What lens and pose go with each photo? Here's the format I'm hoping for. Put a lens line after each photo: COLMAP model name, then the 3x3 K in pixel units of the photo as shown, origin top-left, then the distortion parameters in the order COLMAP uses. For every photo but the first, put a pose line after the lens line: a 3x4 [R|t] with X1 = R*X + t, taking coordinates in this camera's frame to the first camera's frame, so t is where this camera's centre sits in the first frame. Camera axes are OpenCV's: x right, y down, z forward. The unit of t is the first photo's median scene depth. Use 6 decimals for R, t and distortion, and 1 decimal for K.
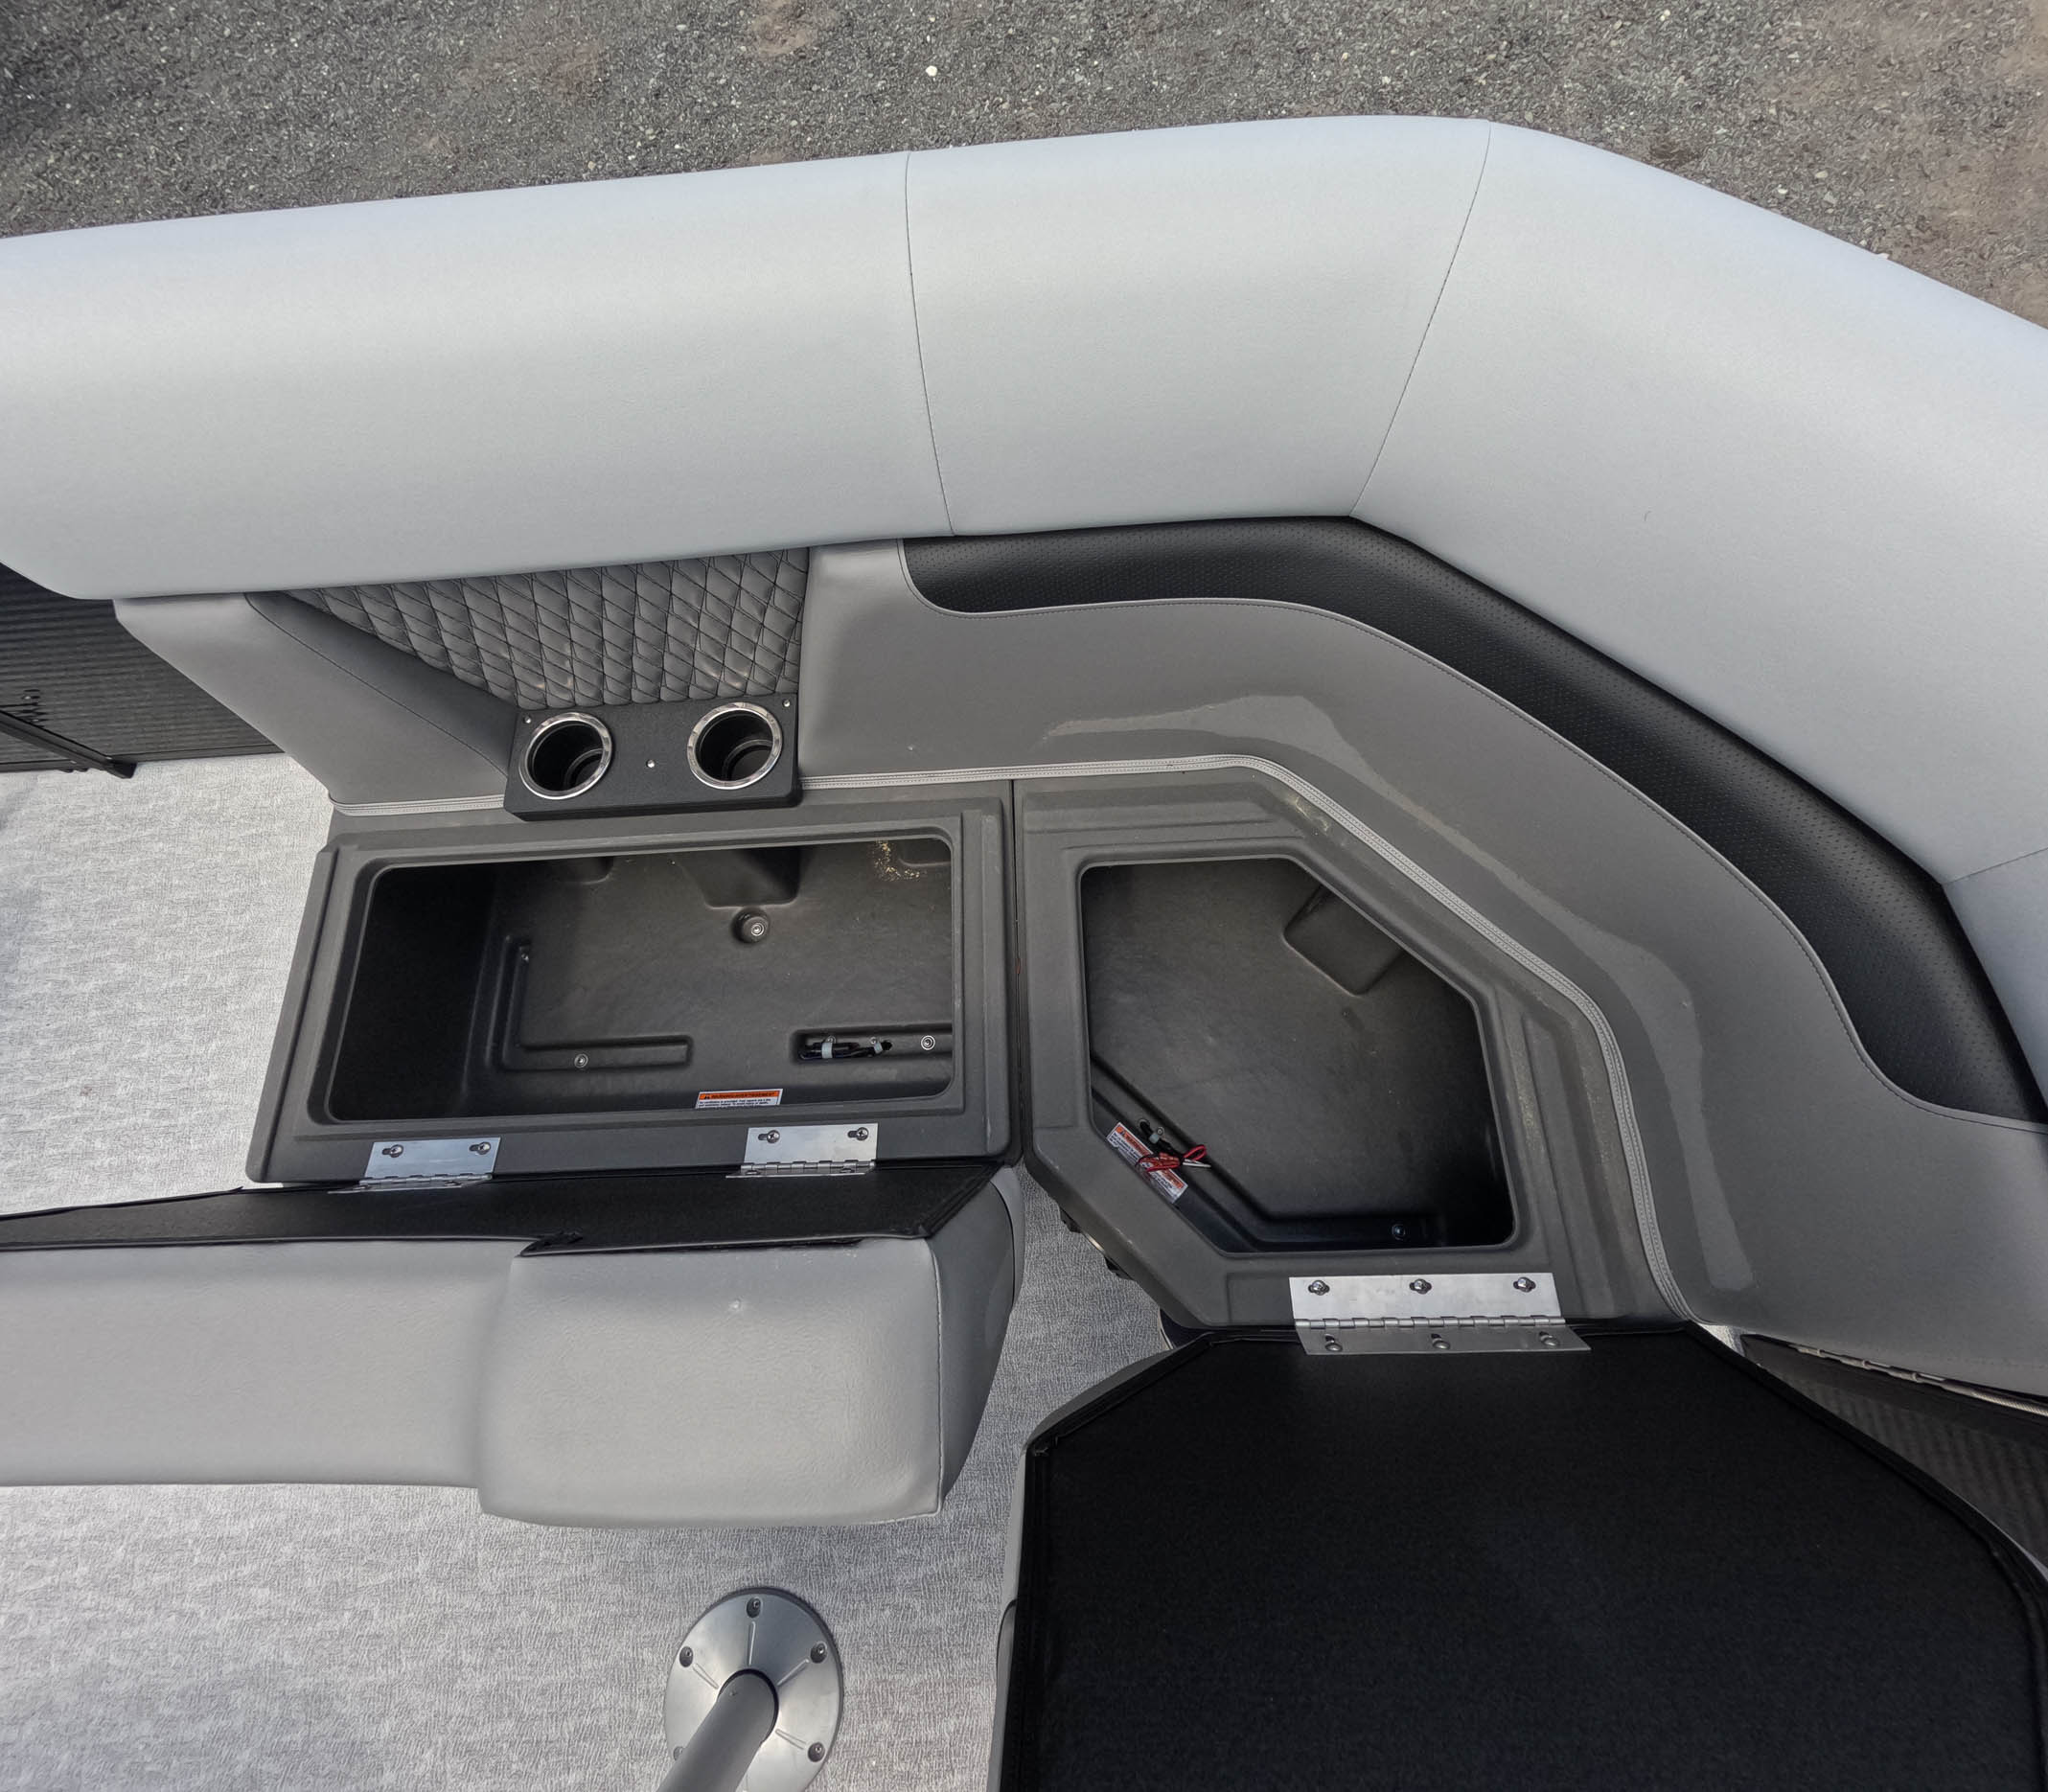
lens RADIAL K [[840.1, 0, 1024.0], [0, 840.1, 896.0], [0, 0, 1]] dist [0.001783, 0.000137]
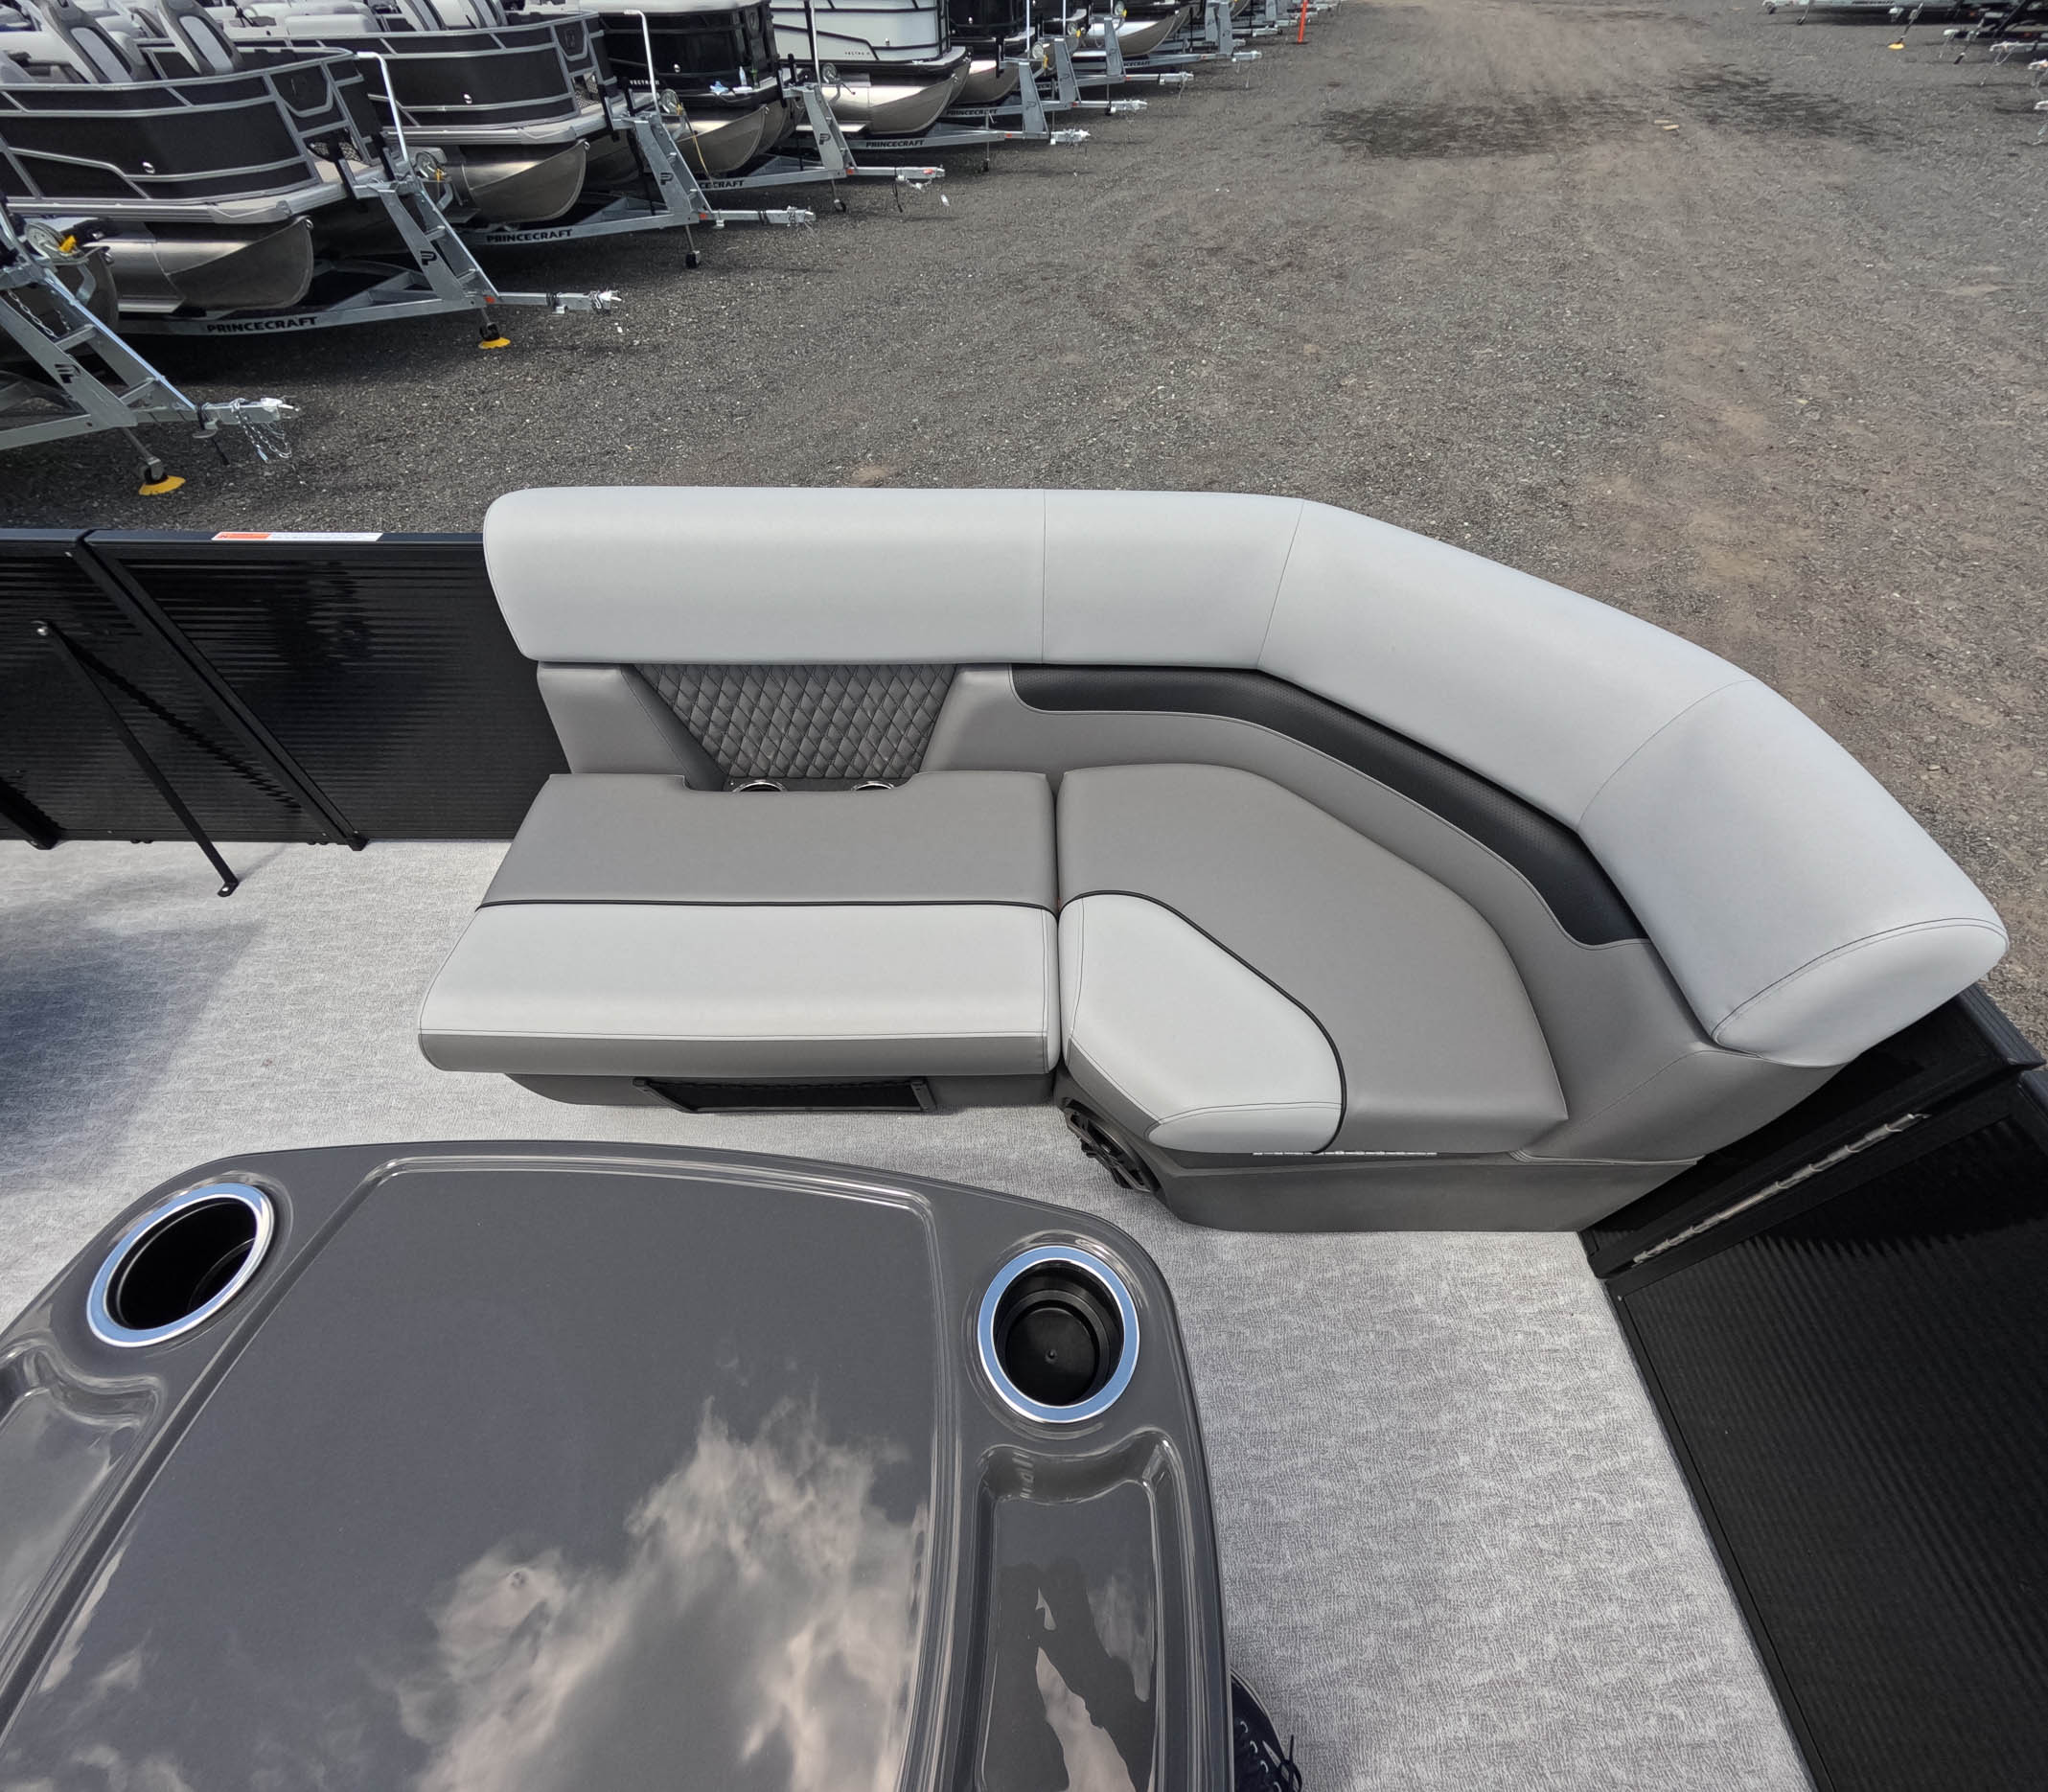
lens RADIAL K [[834.2, 0, 1024.0], [0, 834.2, 896.0], [0, 0, 1]] dist [-0.001042, 0.001023]
pose [[0.996902, 0.069464, 0.036888, -0.085120], [-0.051039, 0.928202, -0.368561, 0.386344], [-0.059841, 0.365536, 0.928872, -0.264431]]
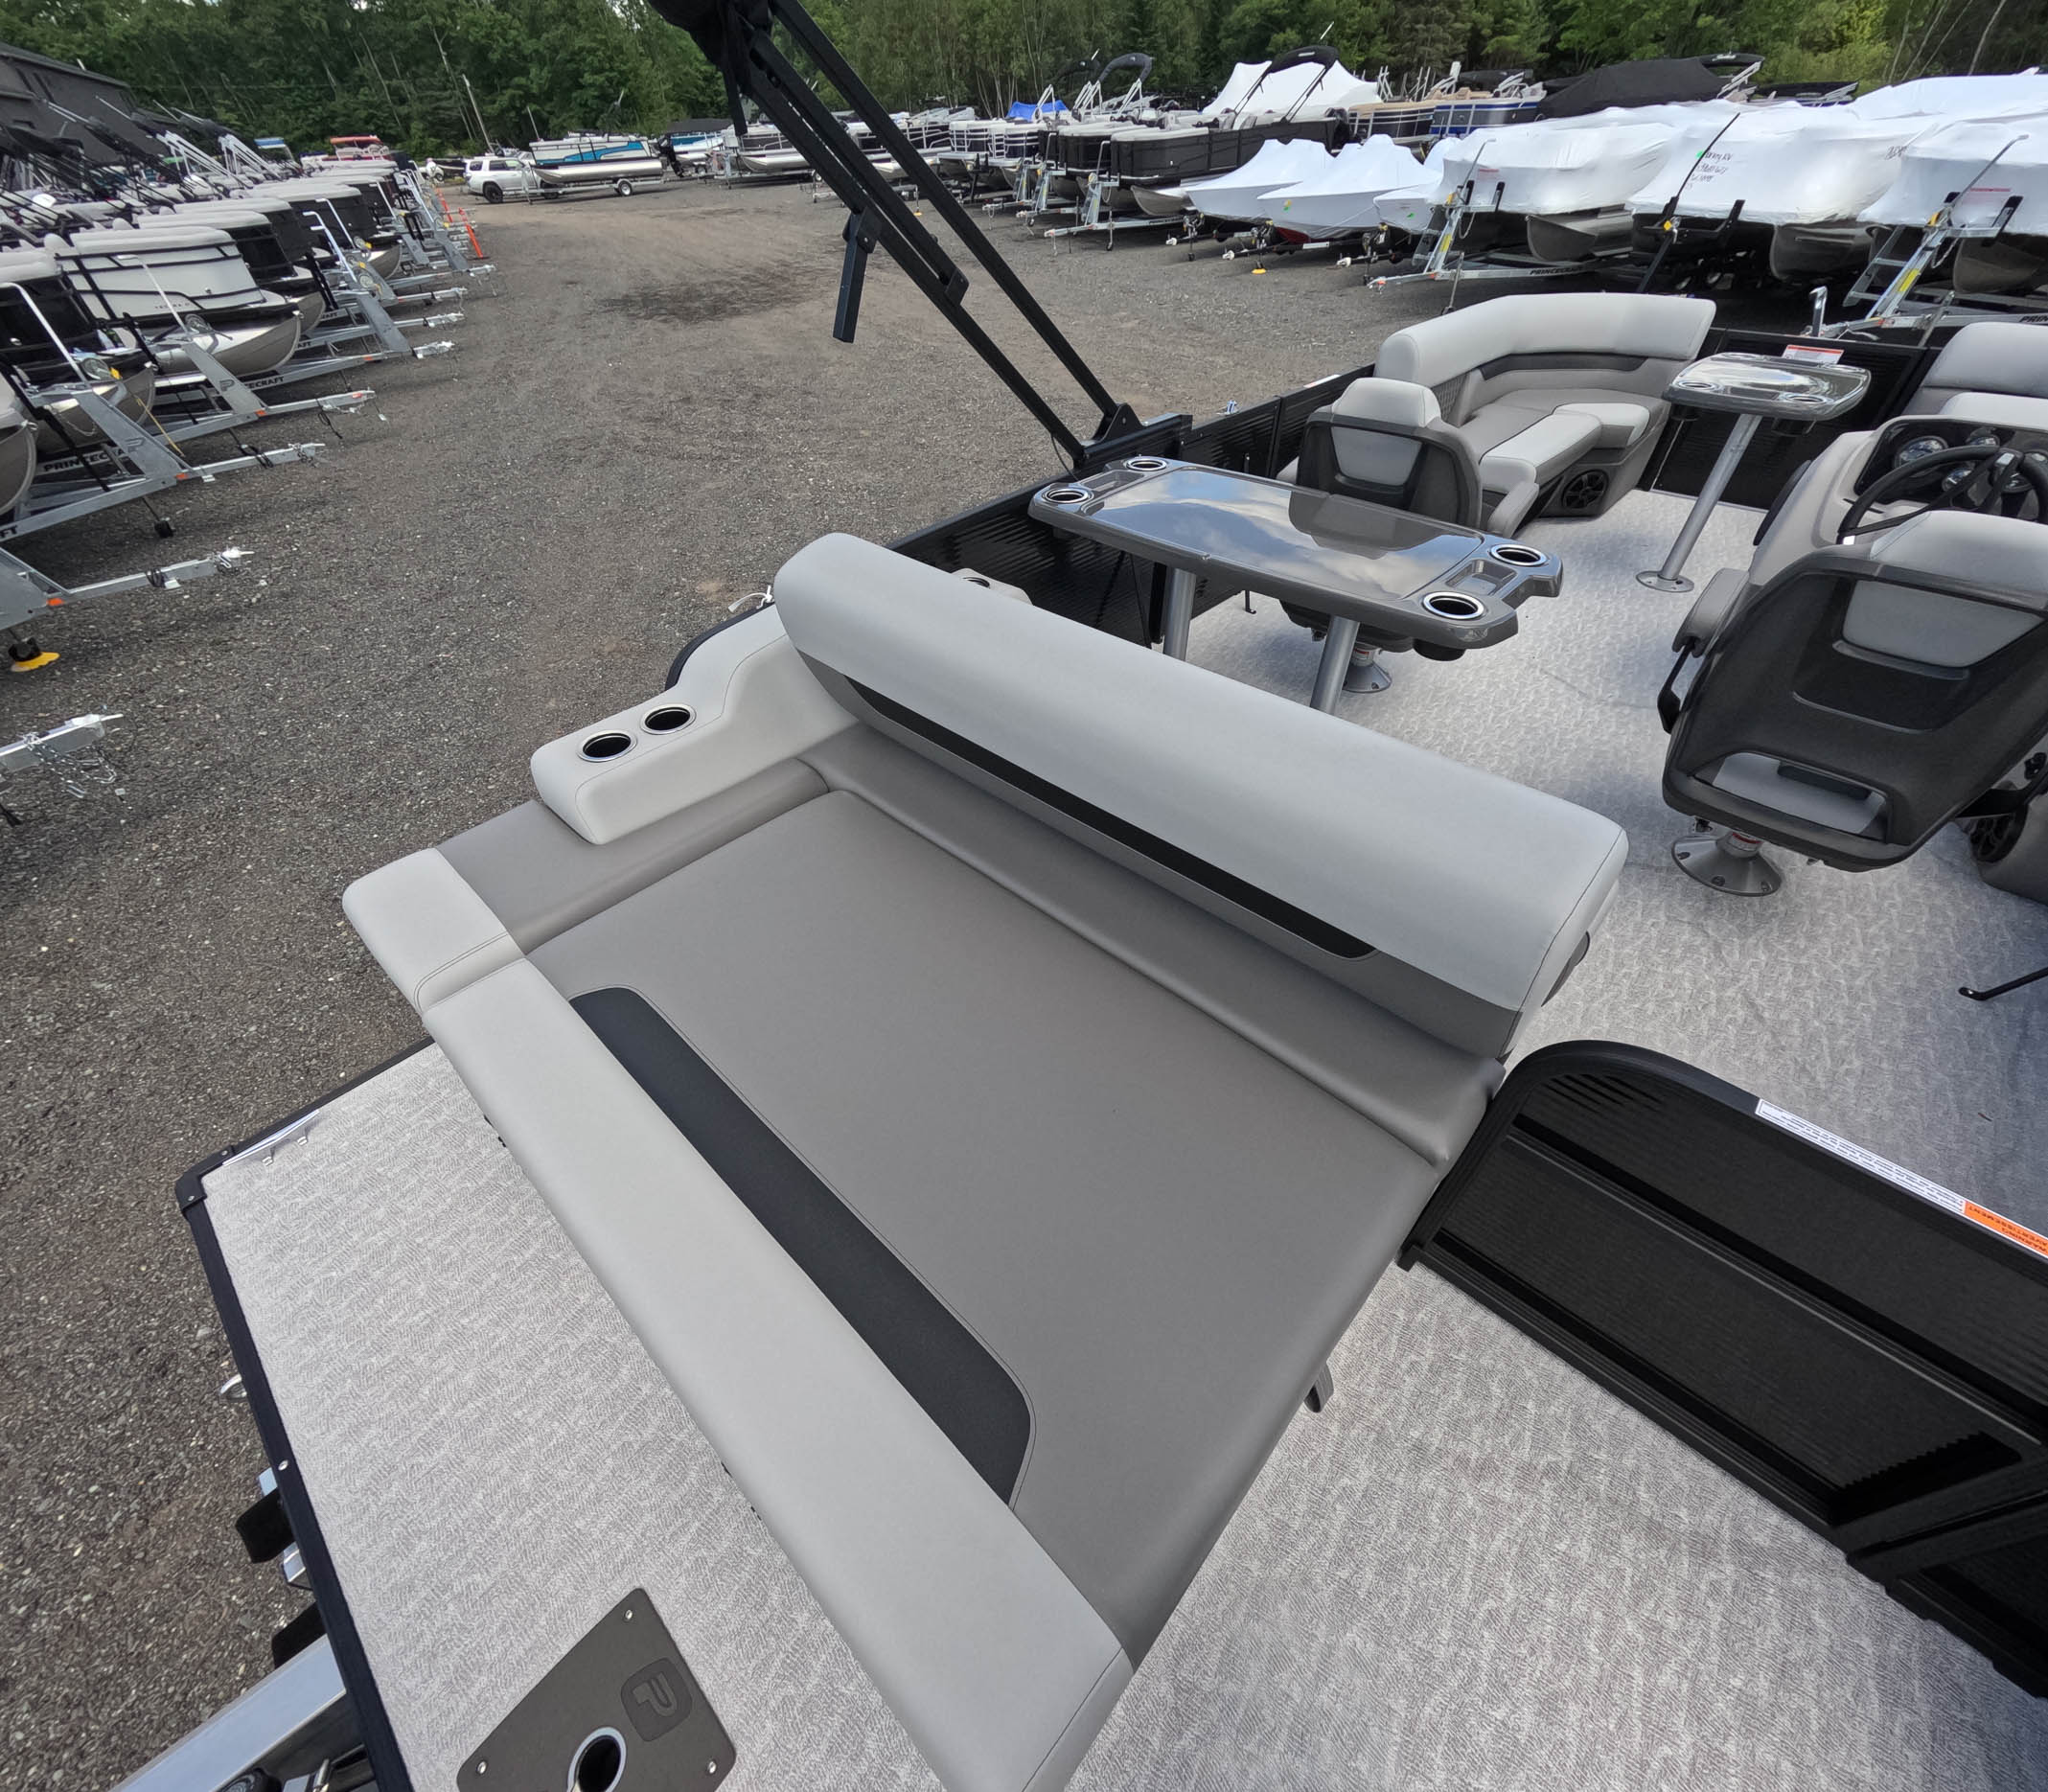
lens RADIAL K [[834.2, 0, 1024.0], [0, 834.2, 896.0], [0, 0, 1]] dist [-0.001042, 0.001023]
pose [[0.701938, -0.443945, 0.556952, -3.706837], [0.667430, 0.682982, -0.296771, 0.848091], [-0.248638, 0.580042, 0.775713, -0.244527]]
